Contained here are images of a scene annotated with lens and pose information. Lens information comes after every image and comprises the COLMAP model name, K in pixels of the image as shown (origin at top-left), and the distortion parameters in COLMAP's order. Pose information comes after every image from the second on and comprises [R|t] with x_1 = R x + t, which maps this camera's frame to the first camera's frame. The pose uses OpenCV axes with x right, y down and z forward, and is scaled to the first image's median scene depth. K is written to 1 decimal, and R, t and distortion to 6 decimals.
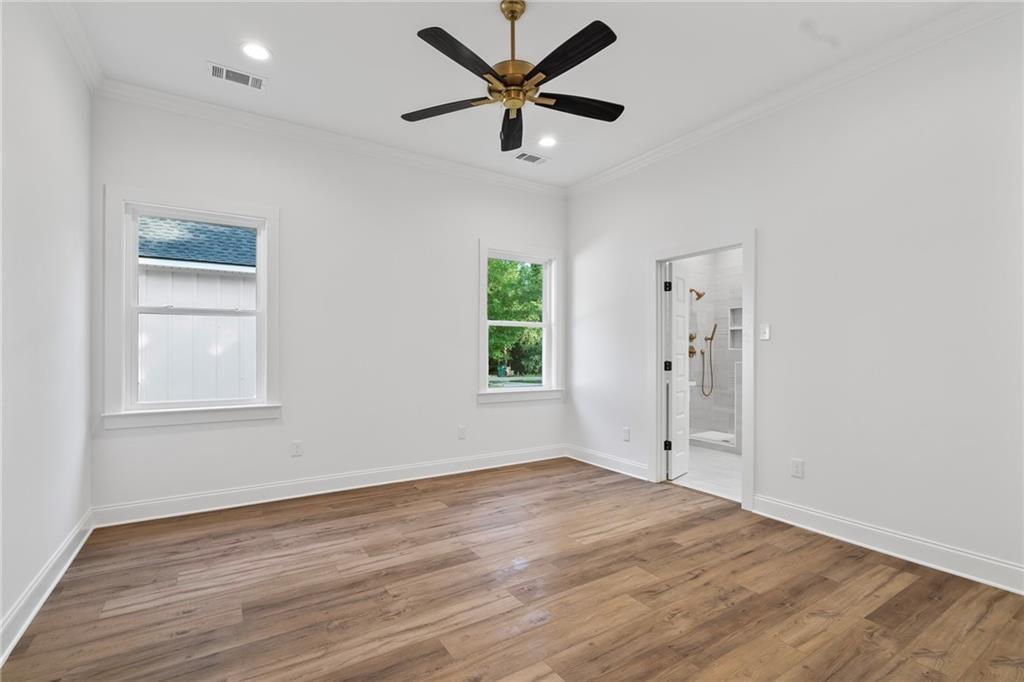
lens RADIAL K [[466.7, 0, 518.7], [0, 466.7, 342.2], [0, 0, 1]] dist [-0.000530, 0.000134]
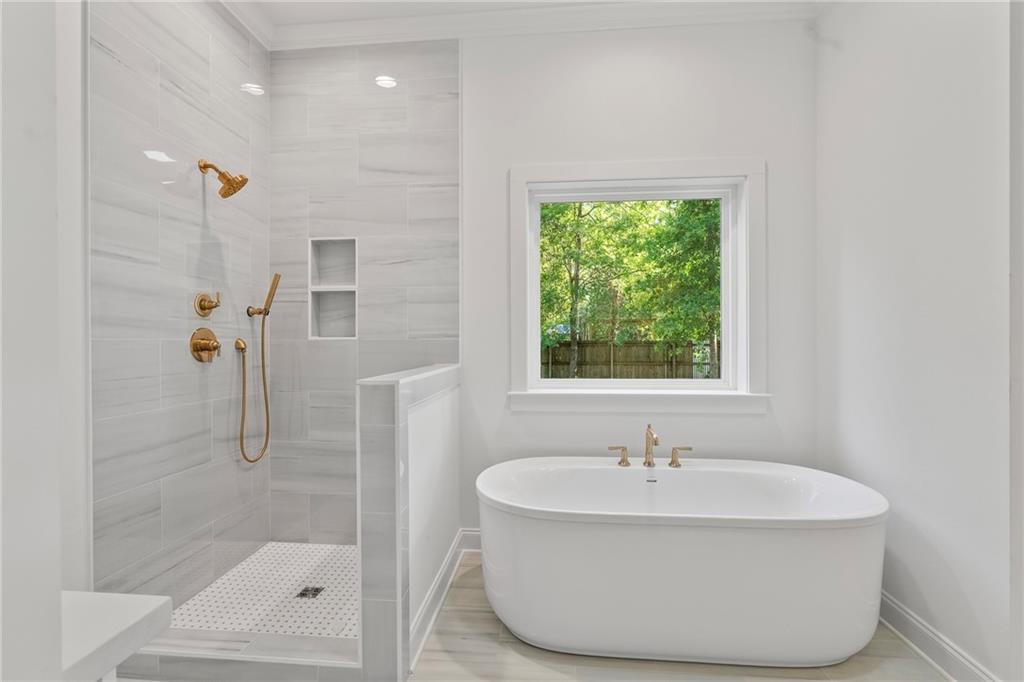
lens RADIAL K [[466.7, 0, 513.6], [0, 466.7, 336.9], [0, 0, 1]] dist [-0.000530, 0.000134]
pose [[0.619875, -0.004889, 0.784685, 0.238234], [0.000114, 0.999981, 0.006140, 0.011184], [-0.784700, -0.003716, 0.619864, 0.601824]]
